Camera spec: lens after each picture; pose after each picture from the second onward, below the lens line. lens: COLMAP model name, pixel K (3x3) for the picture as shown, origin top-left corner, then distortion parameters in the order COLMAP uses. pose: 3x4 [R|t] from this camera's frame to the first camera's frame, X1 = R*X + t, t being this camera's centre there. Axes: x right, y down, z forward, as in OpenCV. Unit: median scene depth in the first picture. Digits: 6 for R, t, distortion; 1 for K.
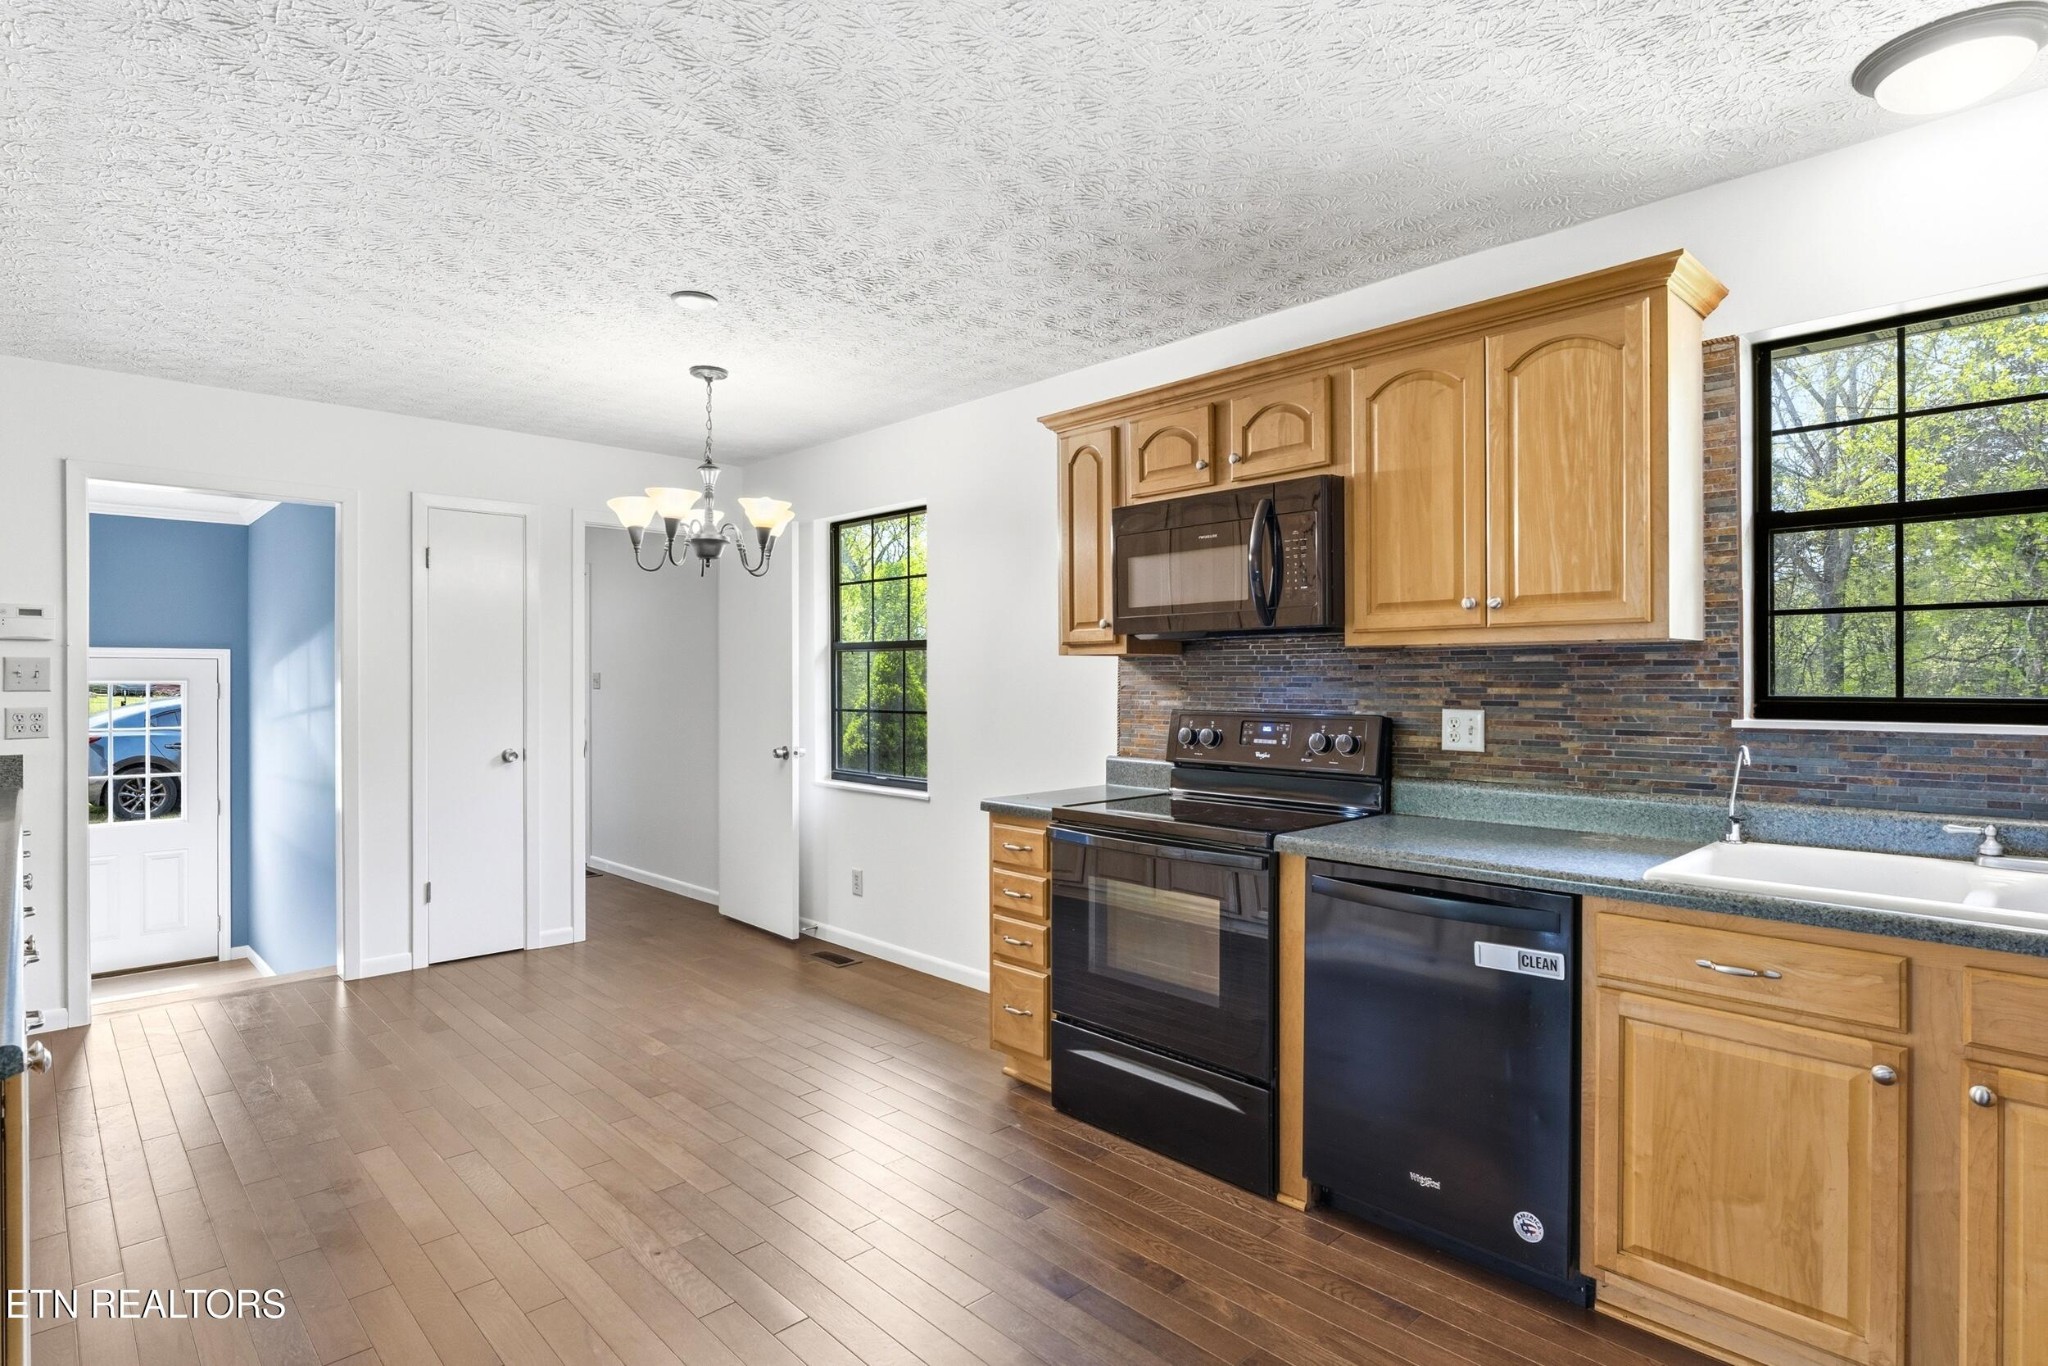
lens RADIAL K [[1042.4, 0, 1014.8], [0, 1042.4, 678.3], [0, 0, 1]] dist [-0.000800, 0.000661]
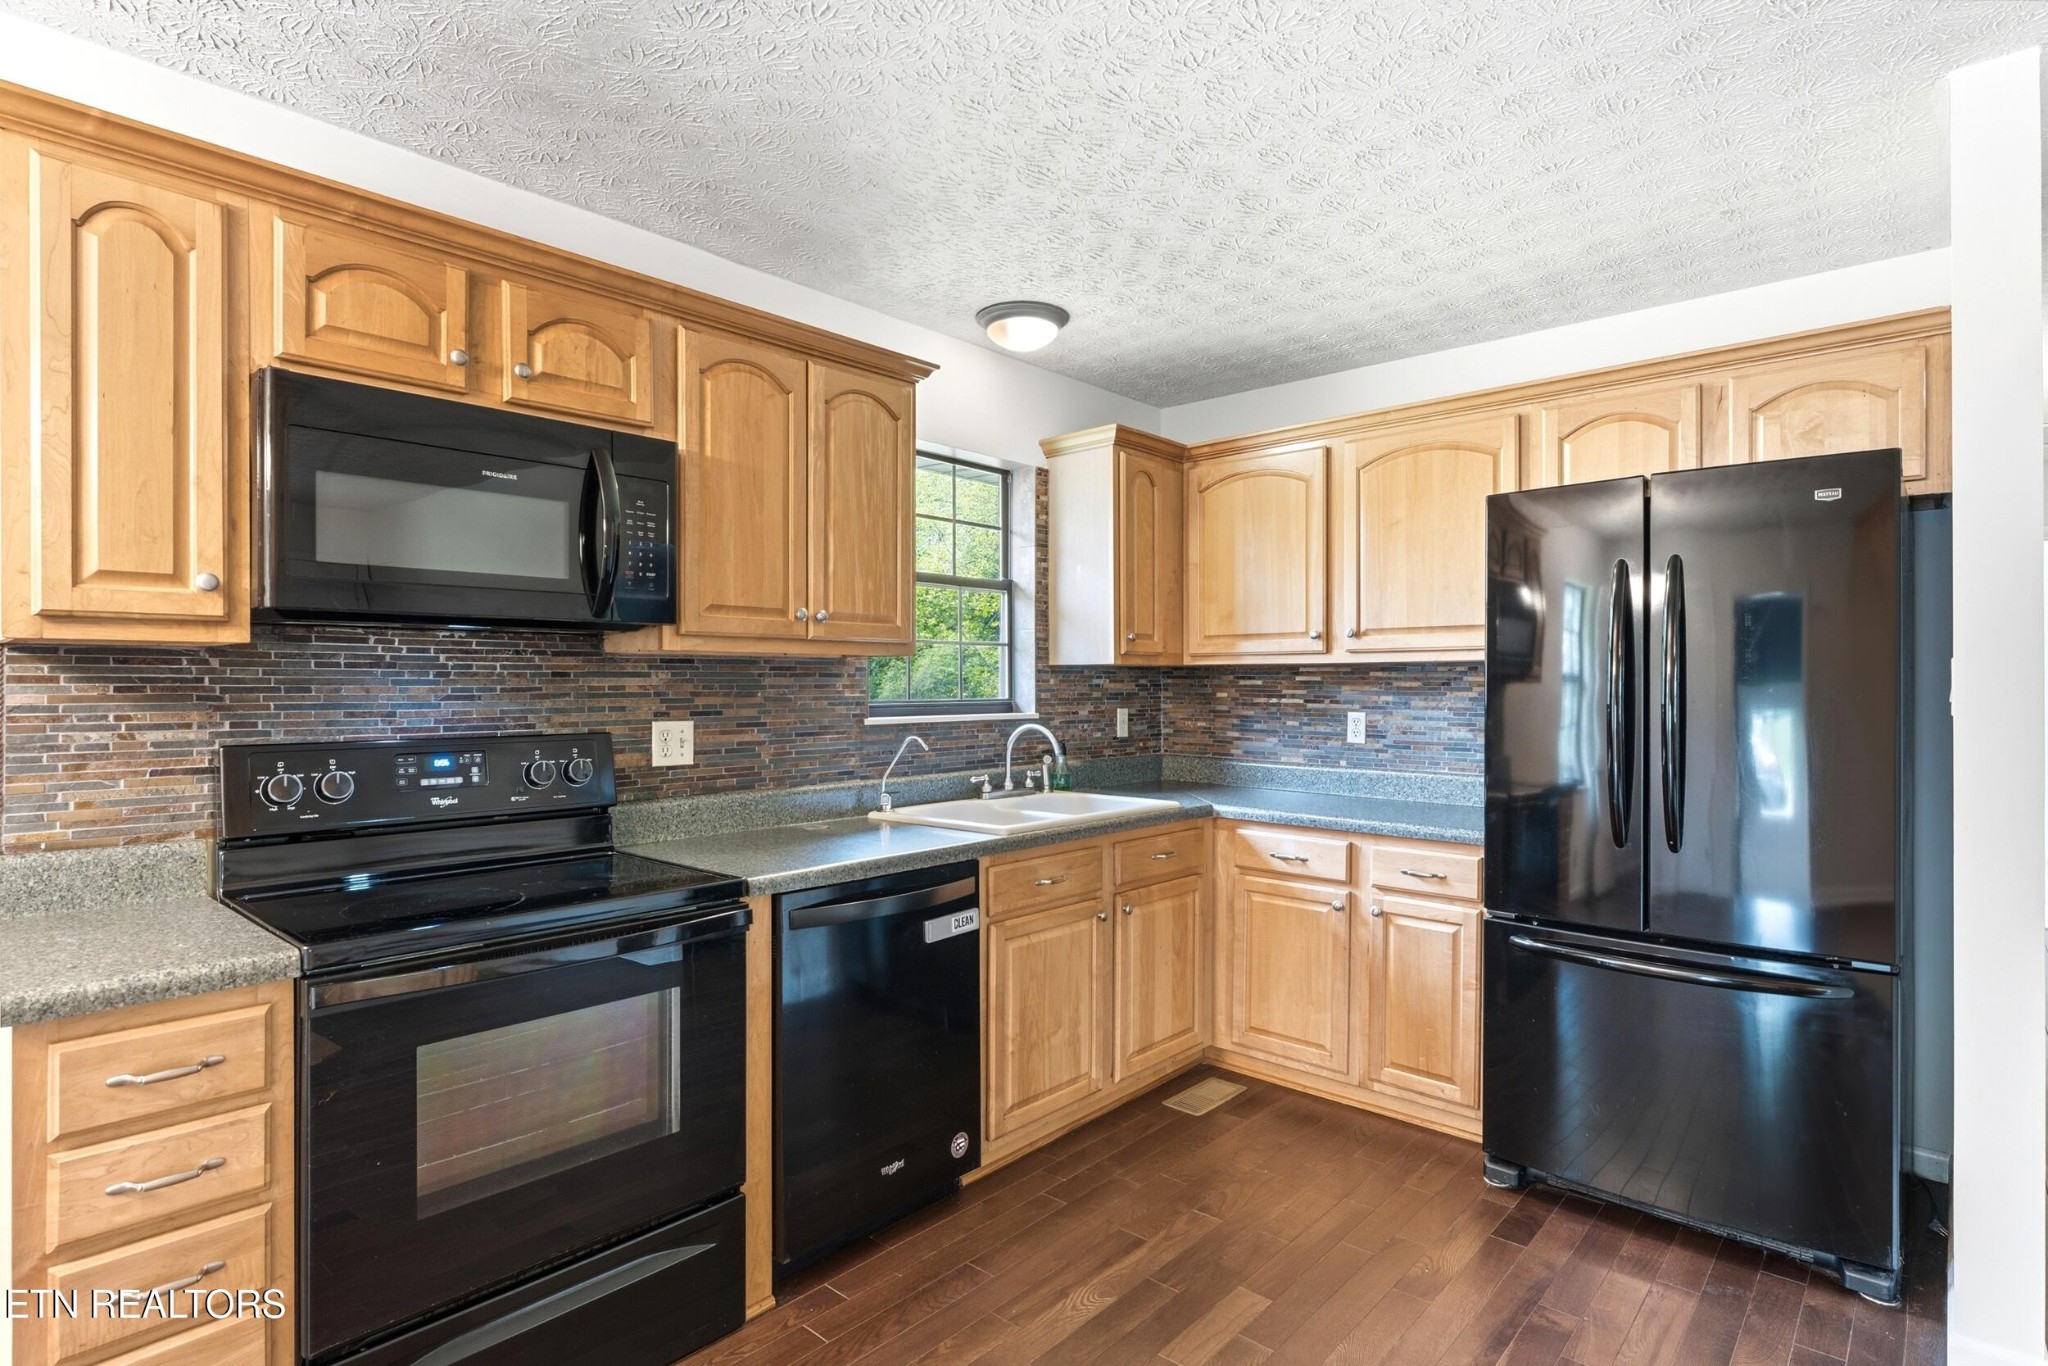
lens RADIAL K [[1042.4, 0, 1020.0], [0, 1042.4, 683.3], [0, 0, 1]] dist [-0.000800, 0.000661]
pose [[-0.073169, 0.001807, 0.997318, -0.504760], [0.000634, 0.999998, -0.001765, -0.002245], [-0.997319, 0.000503, -0.073170, 0.723613]]
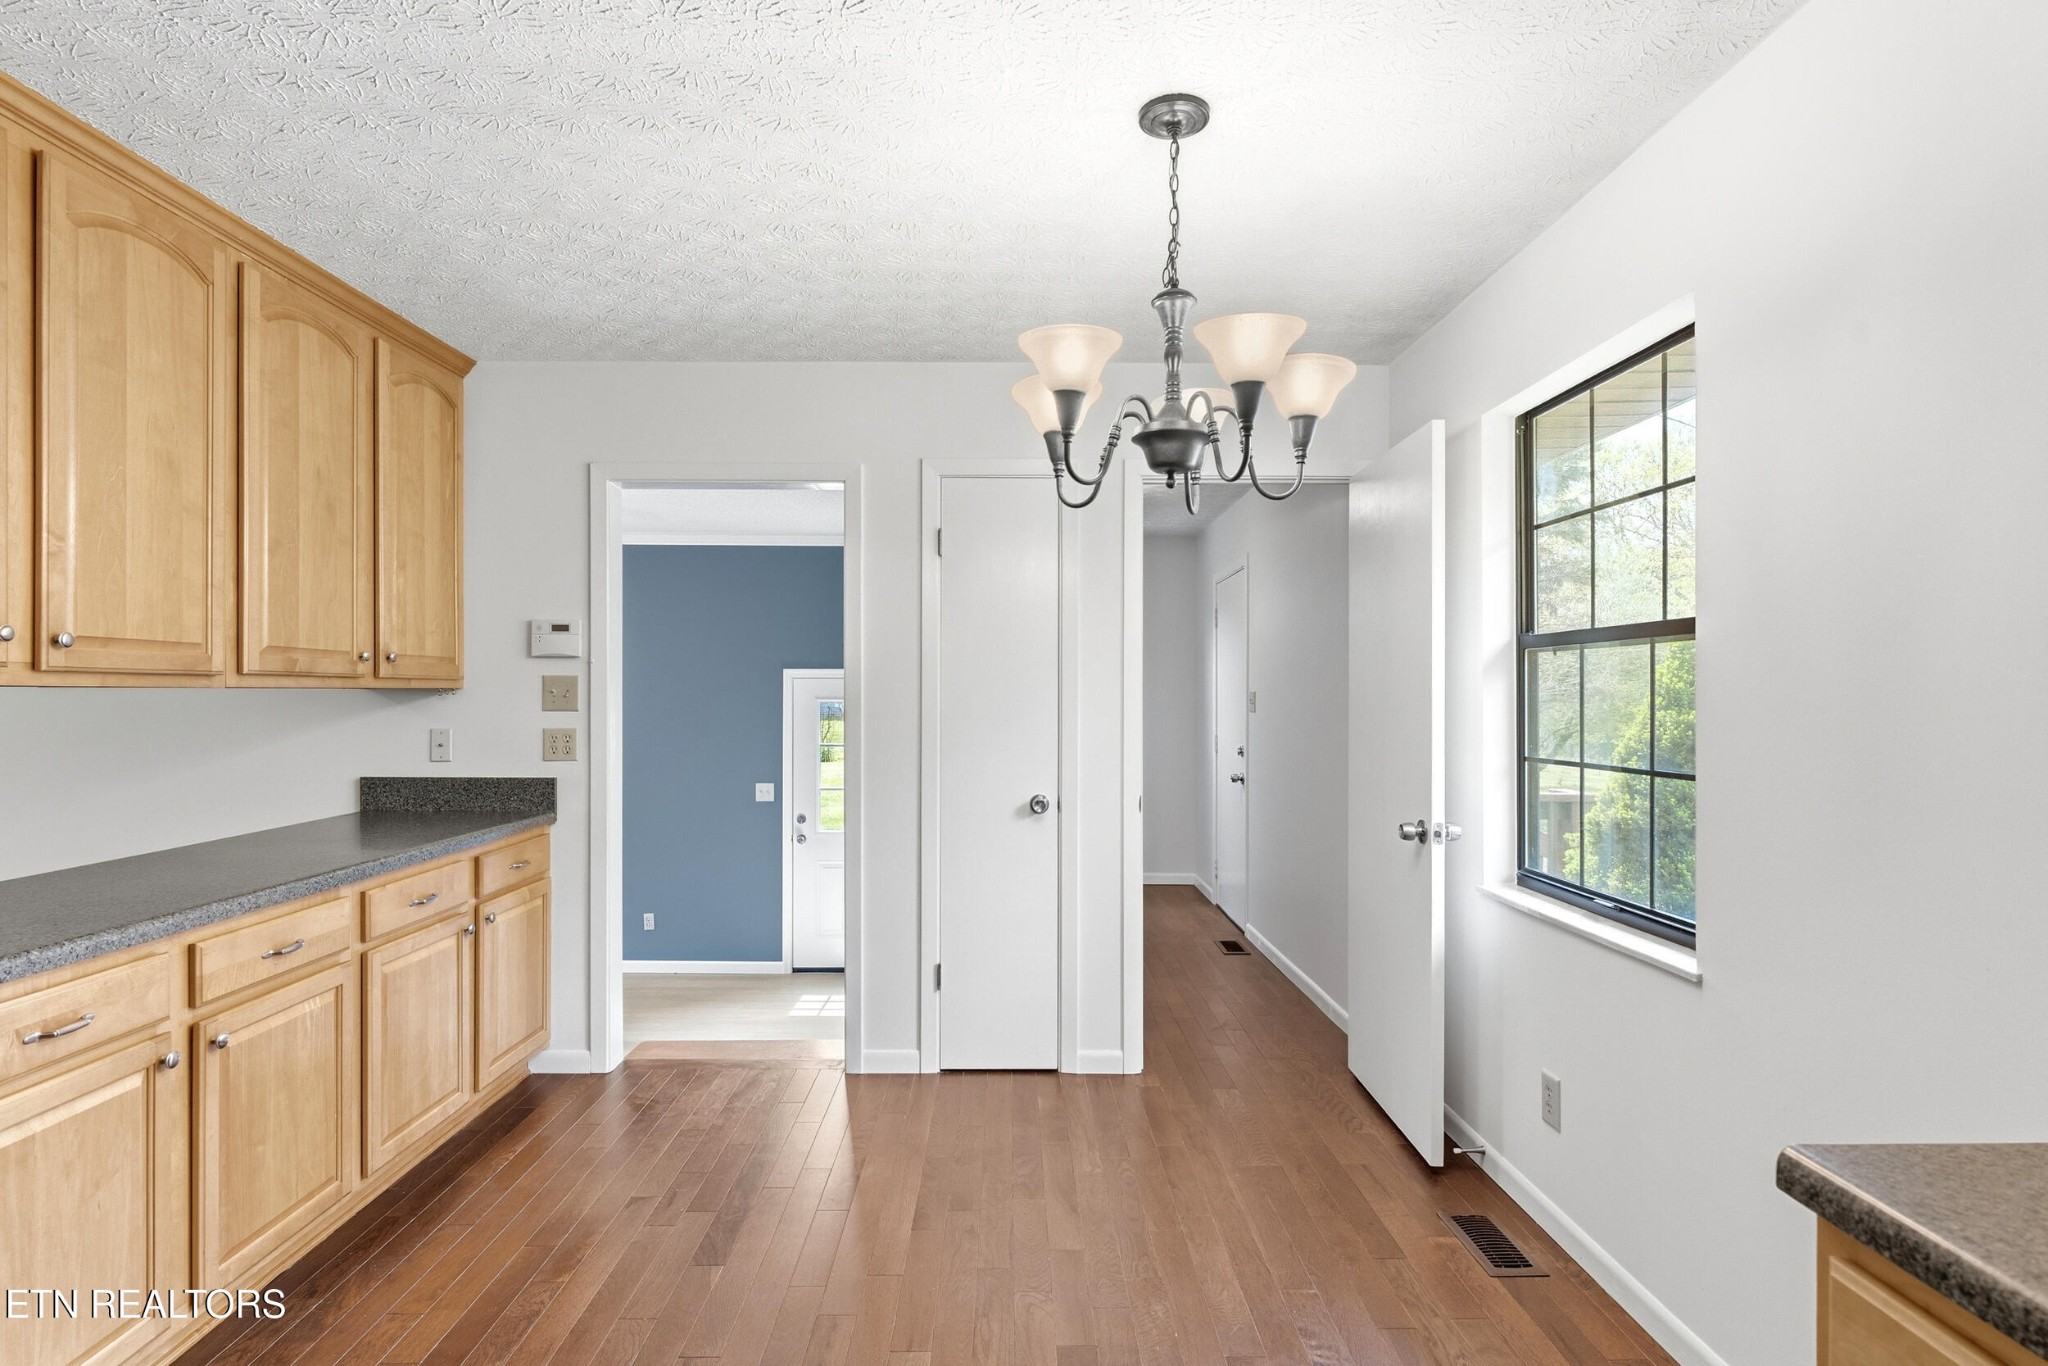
lens RADIAL K [[1042.4, 0, 1020.8], [0, 1042.4, 697.4], [0, 0, 1]] dist [-0.000800, 0.000661]
pose [[0.733754, 0.002753, -0.679410, 0.007773], [-0.002200, 0.999996, 0.001676, -0.003485], [0.679412, 0.000265, 0.733757, 0.742810]]
